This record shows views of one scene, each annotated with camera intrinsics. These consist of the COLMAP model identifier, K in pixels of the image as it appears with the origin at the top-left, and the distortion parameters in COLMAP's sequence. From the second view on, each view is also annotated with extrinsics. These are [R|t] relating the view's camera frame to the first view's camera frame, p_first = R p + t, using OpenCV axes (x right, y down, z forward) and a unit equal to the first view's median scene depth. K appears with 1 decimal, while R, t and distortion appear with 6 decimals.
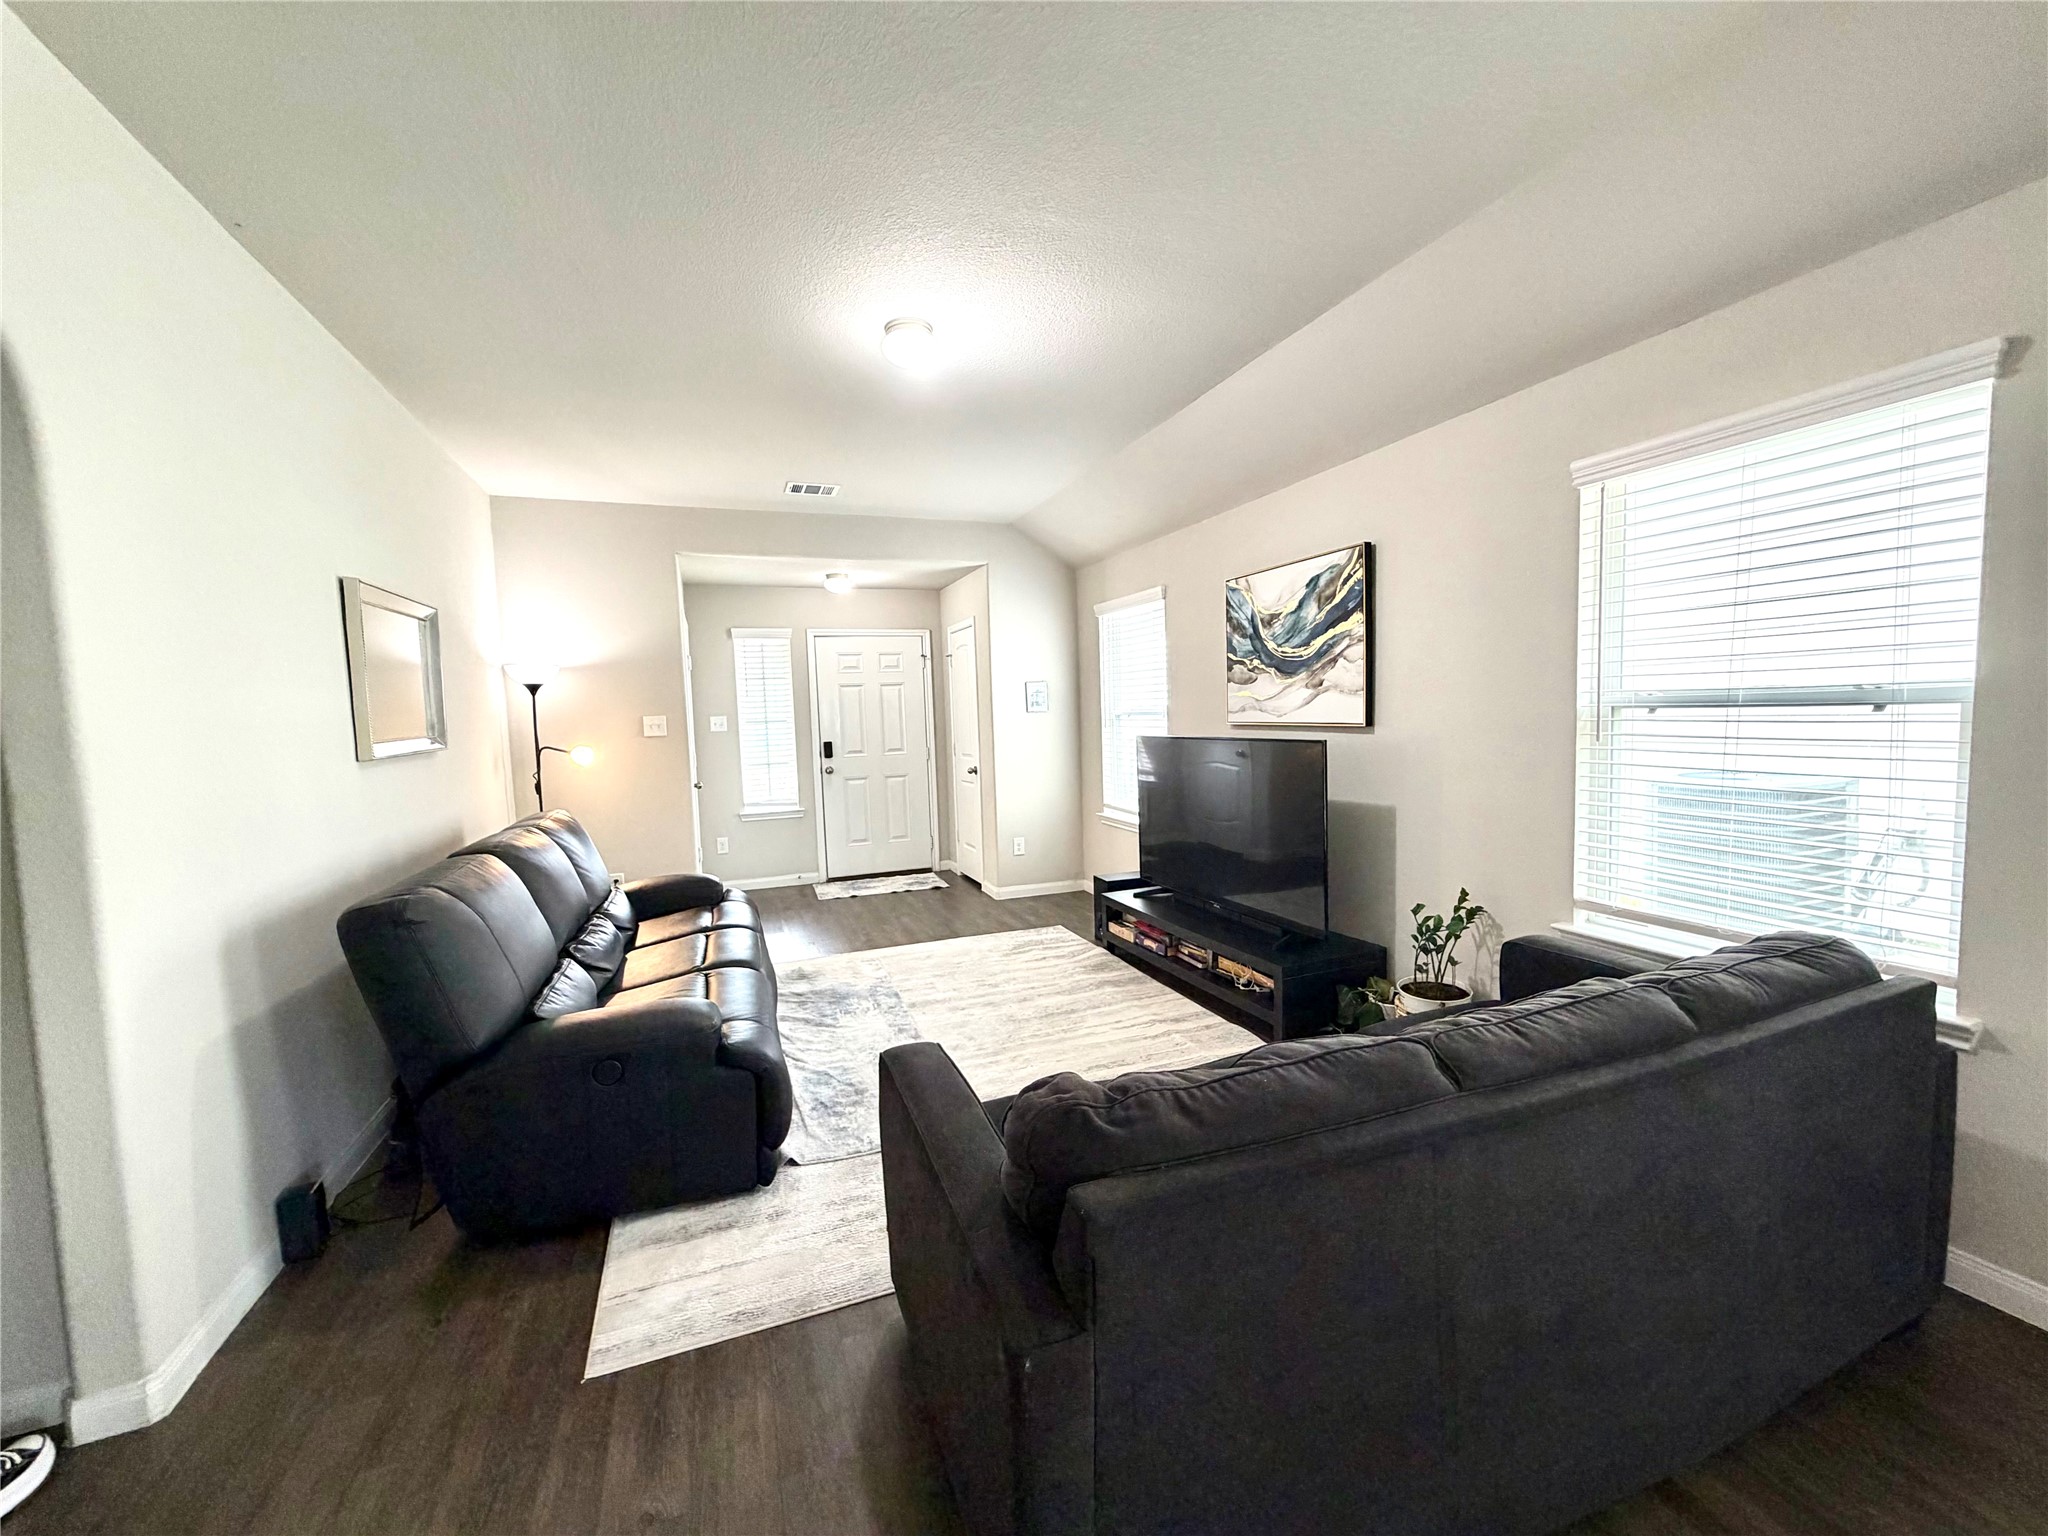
lens RADIAL K [[815.3, 0, 1016.4], [0, 815.3, 771.1], [0, 0, 1]] dist [0.000288, 0.000120]
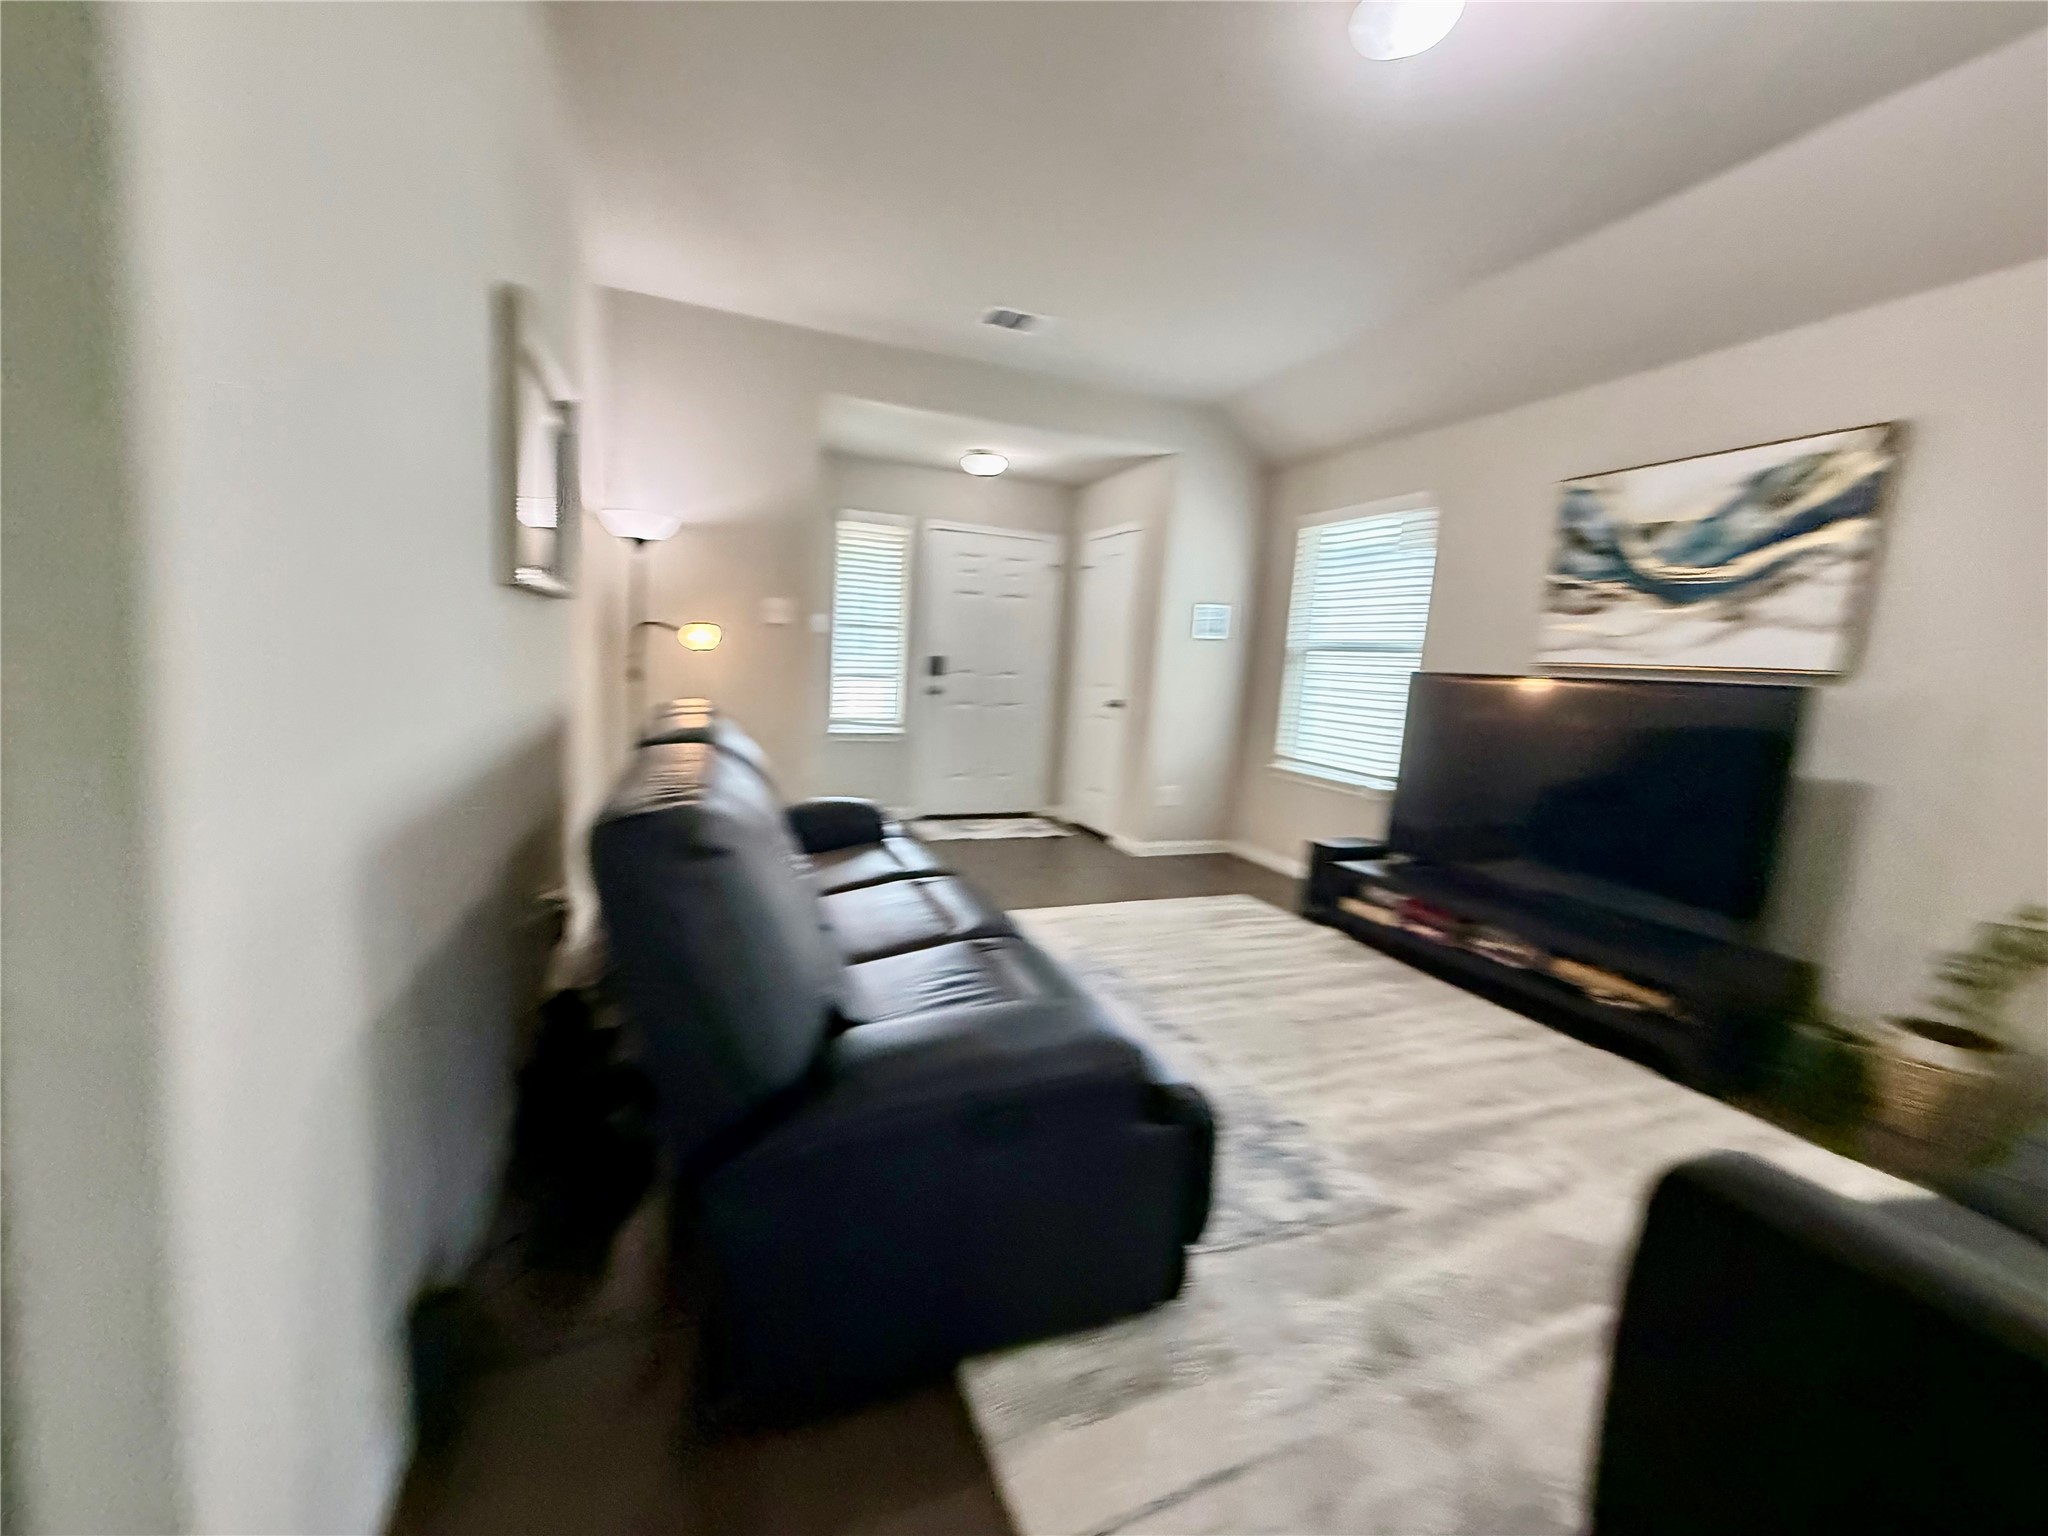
lens RADIAL K [[815.3, 0, 1016.4], [0, 815.3, 771.1], [0, 0, 1]] dist [0.000288, 0.000120]
pose [[0.995890, 0.081230, 0.040052, -0.290671], [-0.083515, 0.994751, 0.059125, 0.043327], [-0.035039, -0.062227, 0.997447, 0.236118]]
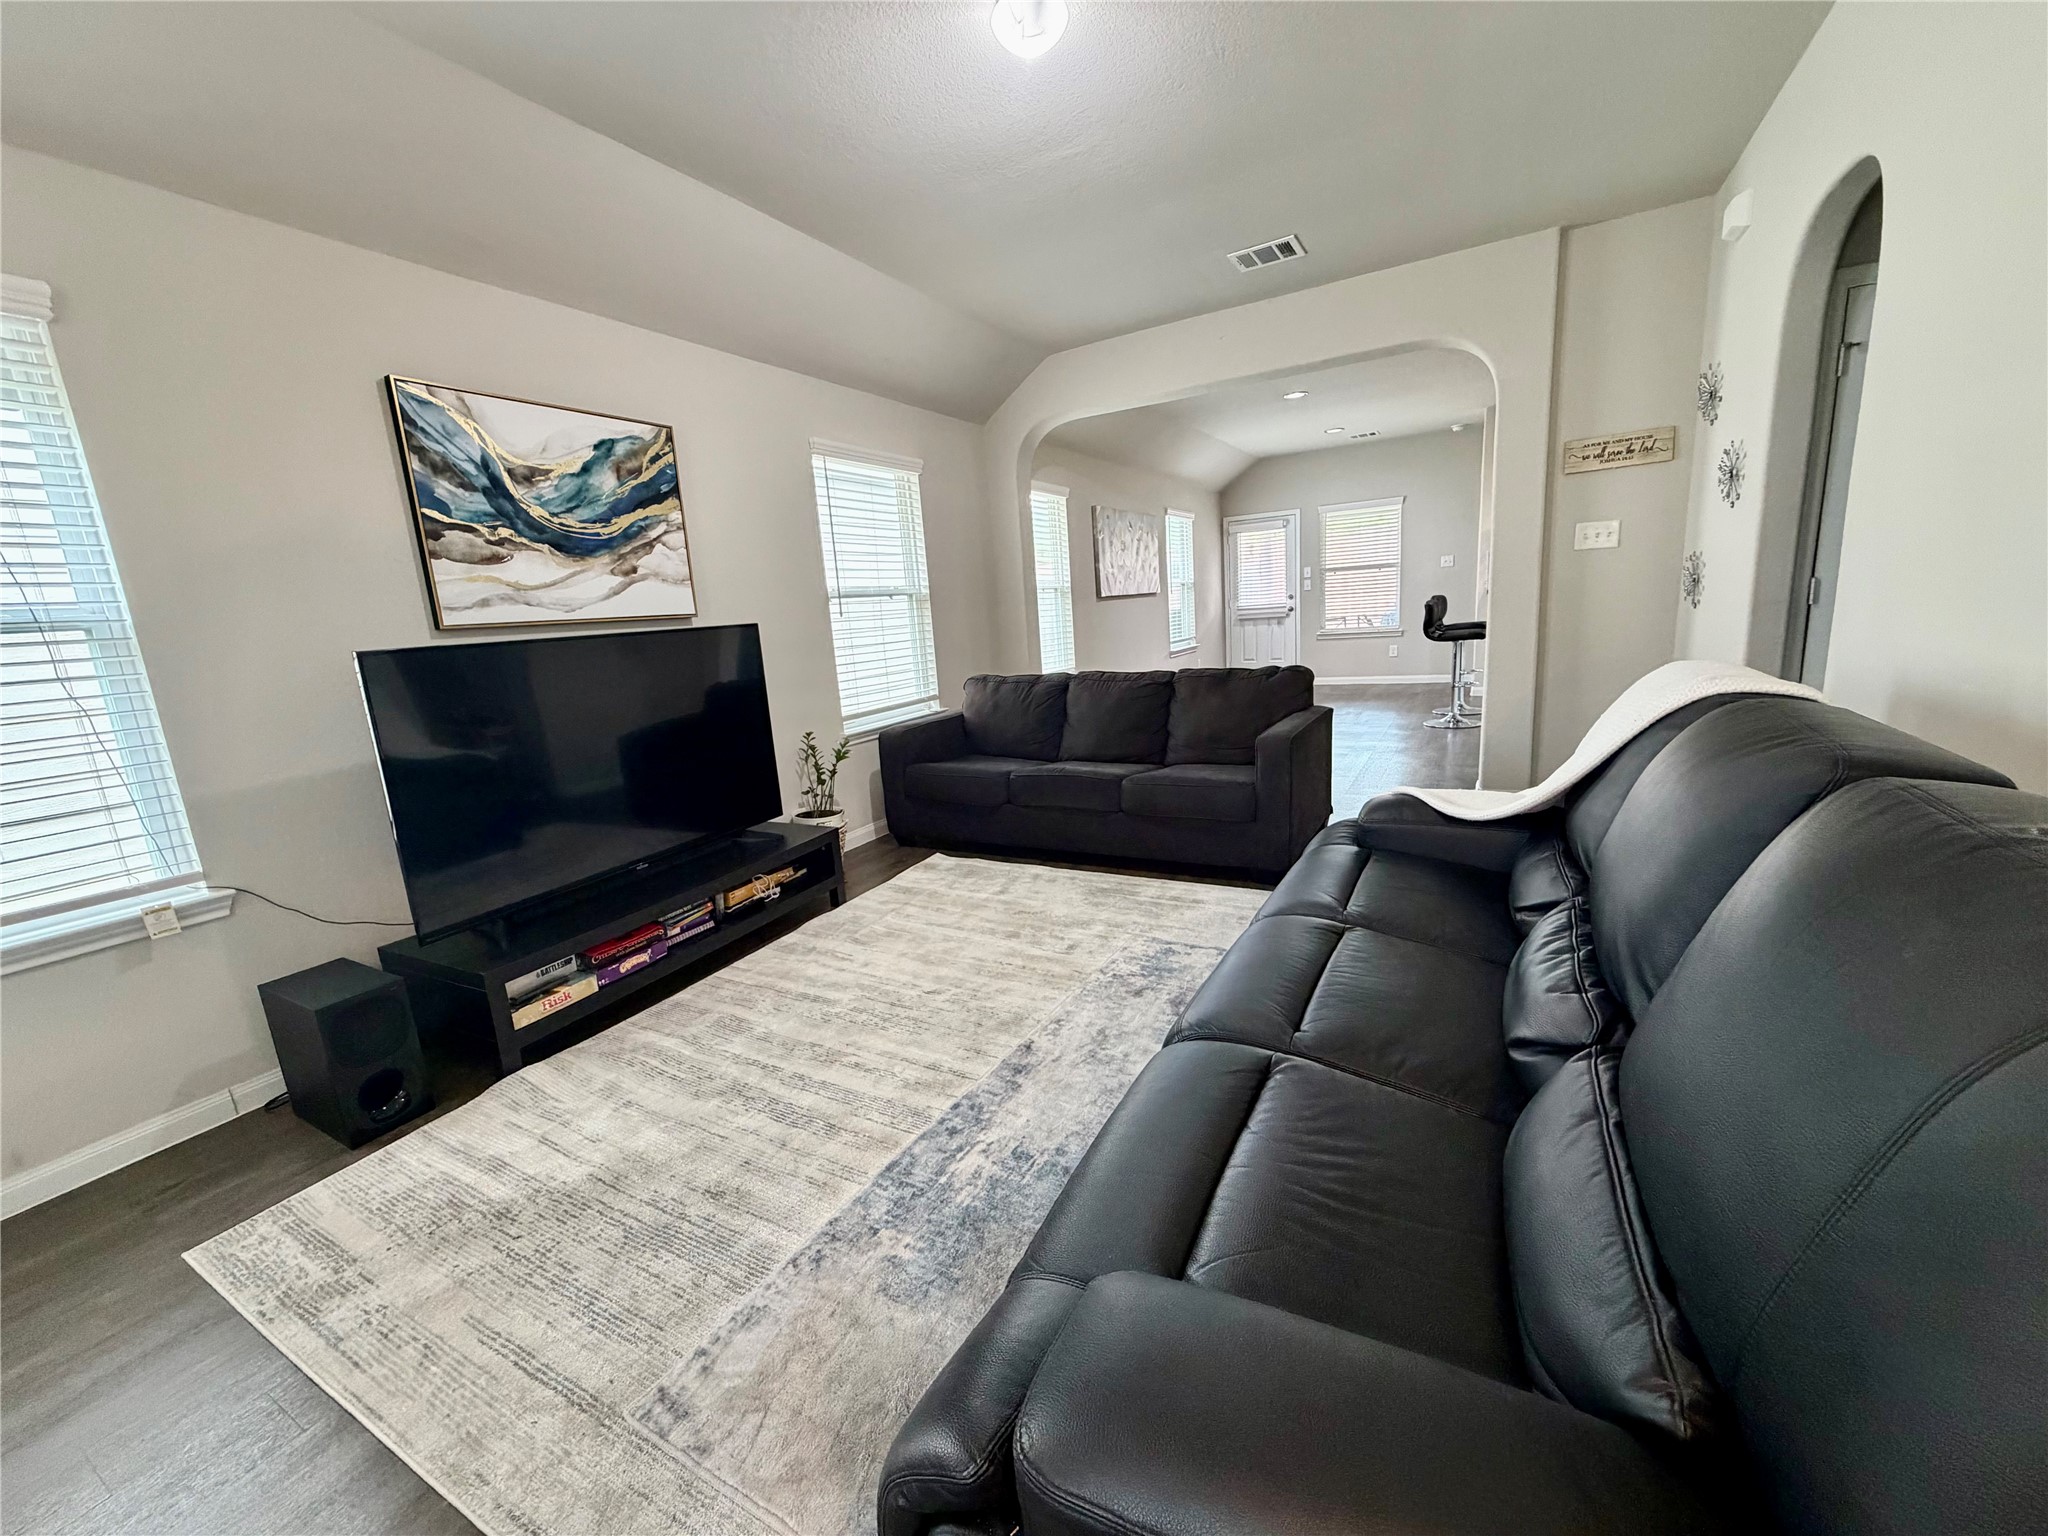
lens RADIAL K [[815.3, 0, 1016.4], [0, 815.3, 771.1], [0, 0, 1]] dist [0.000288, 0.000120]
pose [[-0.645112, -0.072589, 0.760632, -0.515022], [0.148951, 0.964432, 0.218367, -0.026929], [-0.749430, 0.254168, -0.611354, 1.157579]]
